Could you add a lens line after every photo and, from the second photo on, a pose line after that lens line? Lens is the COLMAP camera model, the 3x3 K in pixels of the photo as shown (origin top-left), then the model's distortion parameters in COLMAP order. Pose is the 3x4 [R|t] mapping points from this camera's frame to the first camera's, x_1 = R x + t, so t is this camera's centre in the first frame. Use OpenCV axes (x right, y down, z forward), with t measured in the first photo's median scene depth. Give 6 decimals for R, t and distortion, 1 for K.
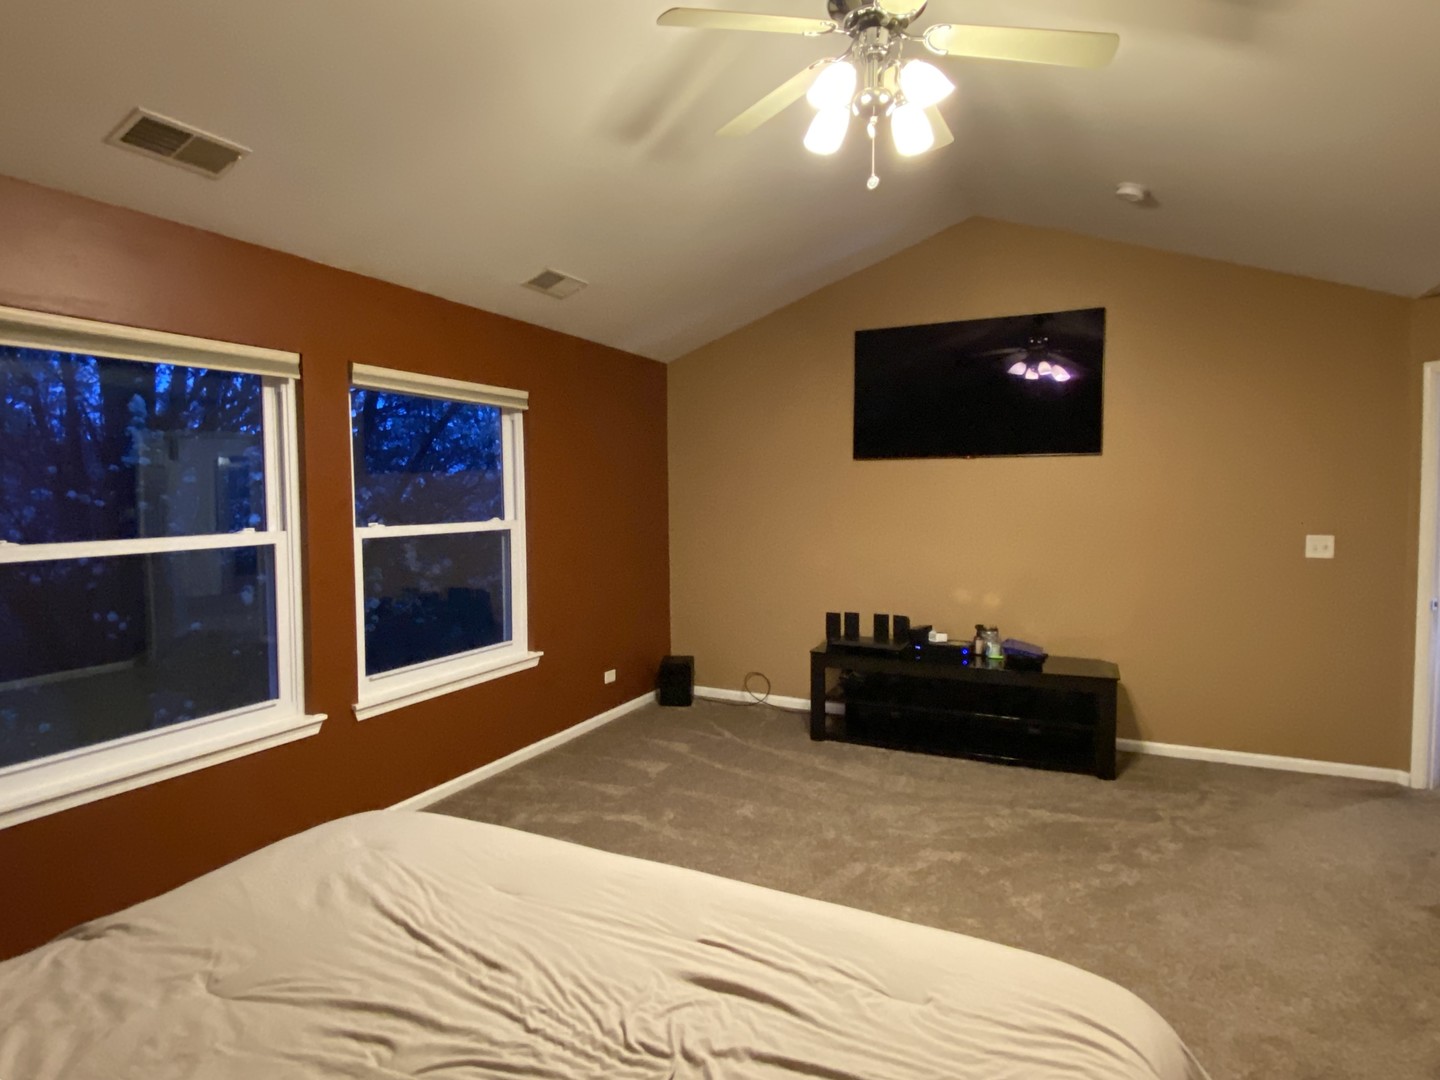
lens RADIAL K [[806.1, 0, 720.0], [0, 806.1, 540.0], [0, 0, 1]] dist [0.022935, -0.001257]
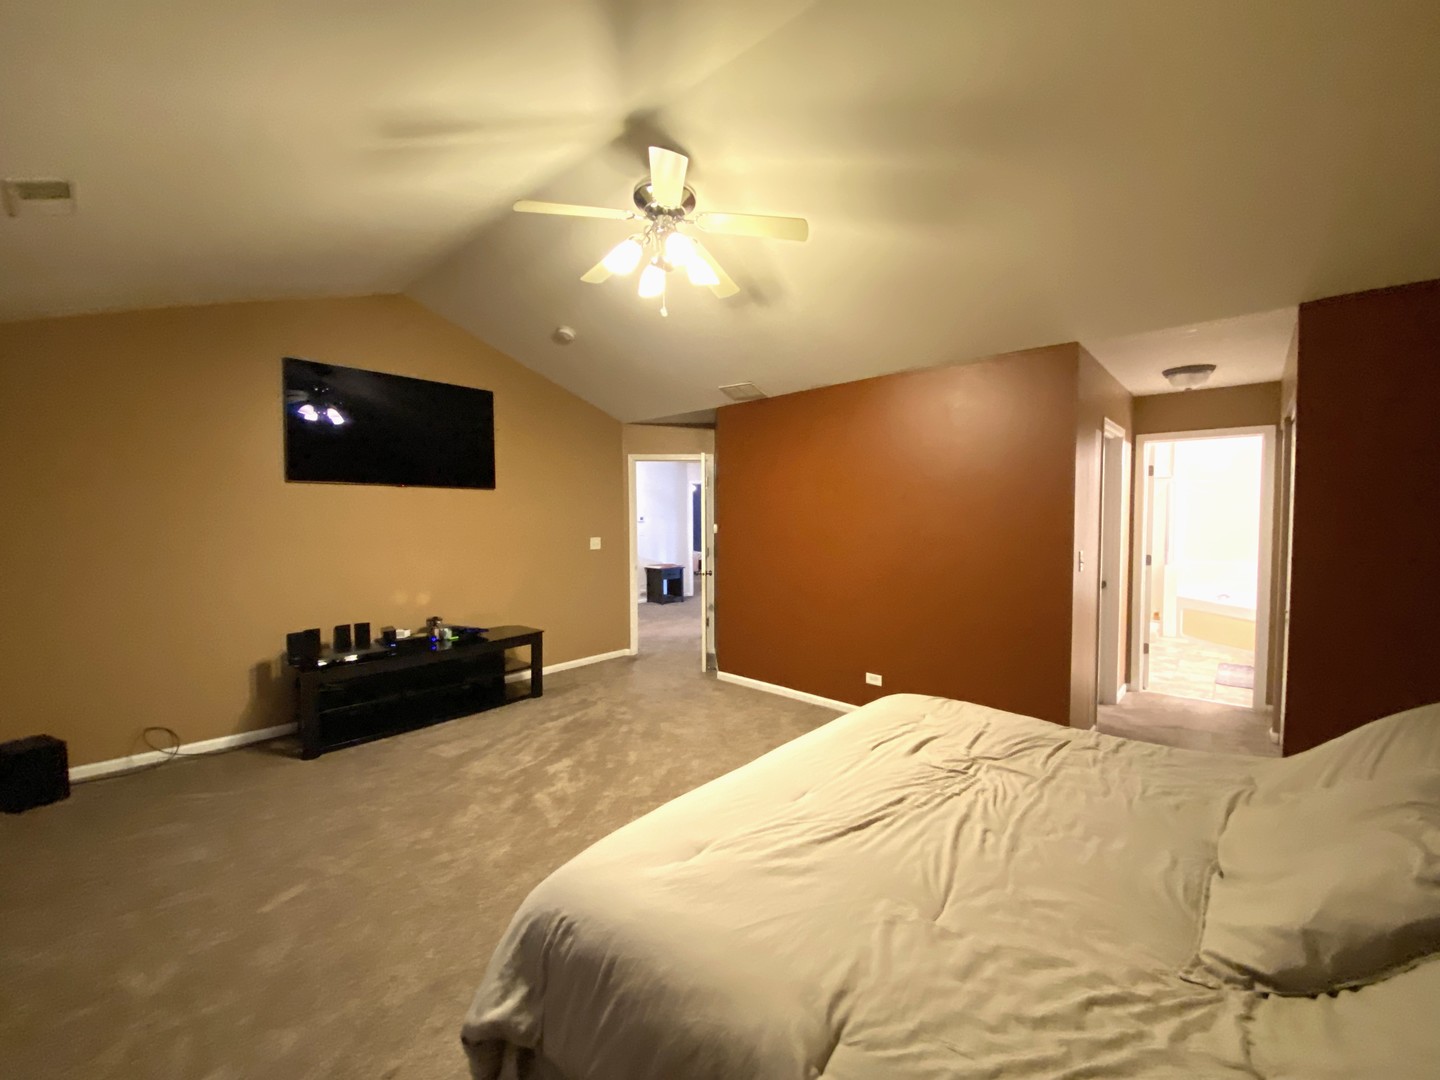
lens RADIAL K [[574.4, 0, 720.0], [0, 574.4, 540.0], [0, 0, 1]] dist [-0.000757, -0.000167]
pose [[0.282314, -0.034083, 0.958716, -0.473057], [0.065098, 0.997746, 0.016301, -0.002428], [-0.957111, 0.057809, 0.283896, 0.334925]]
